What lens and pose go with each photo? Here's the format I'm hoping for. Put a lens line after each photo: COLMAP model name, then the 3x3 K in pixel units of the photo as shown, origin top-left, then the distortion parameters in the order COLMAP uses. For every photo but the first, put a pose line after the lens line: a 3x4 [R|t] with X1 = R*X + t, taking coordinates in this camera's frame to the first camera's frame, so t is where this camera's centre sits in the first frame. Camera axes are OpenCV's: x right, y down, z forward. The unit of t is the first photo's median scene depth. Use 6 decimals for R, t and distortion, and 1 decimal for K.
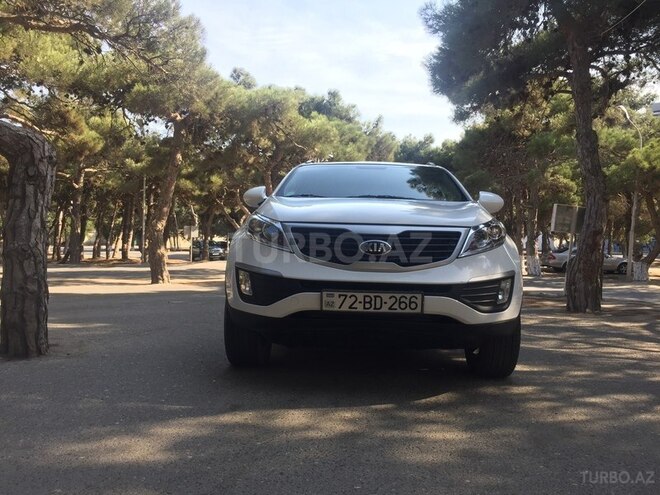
lens RADIAL K [[567.1, 0, 335.2], [0, 567.1, 246.7], [0, 0, 1]] dist [0.035862, 0.006635]
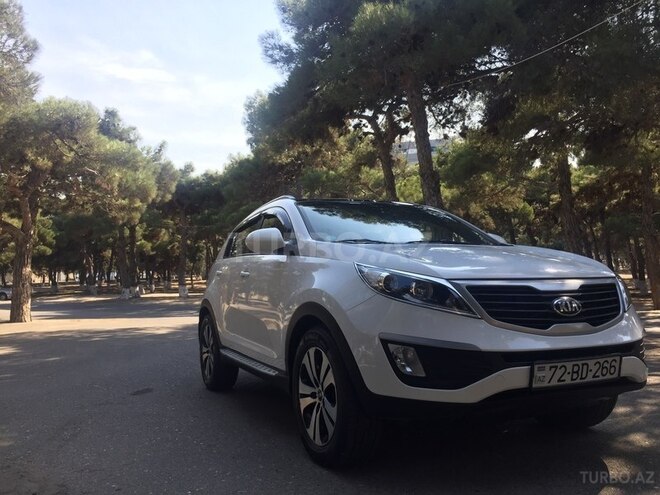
lens RADIAL K [[567.1, 0, 331.7], [0, 567.1, 248.7], [0, 0, 1]] dist [0.035862, 0.006635]
pose [[0.890530, -0.016311, 0.454632, -0.606534], [0.037397, 0.998599, -0.037425, -0.064109], [-0.453384, 0.050330, 0.889893, 0.355955]]
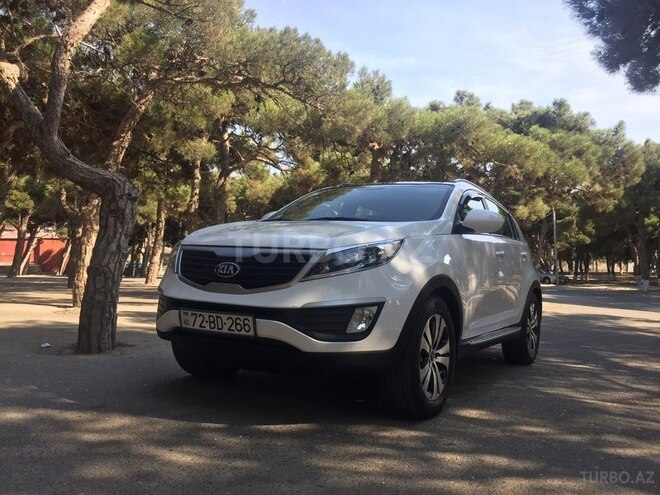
lens RADIAL K [[567.1, 0, 336.4], [0, 567.1, 250.7], [0, 0, 1]] dist [0.035862, 0.006635]
pose [[0.878649, -0.002374, -0.477462, 0.686089], [-0.013673, 0.999452, -0.030131, -0.003238], [0.477272, 0.033003, 0.878135, 0.181565]]
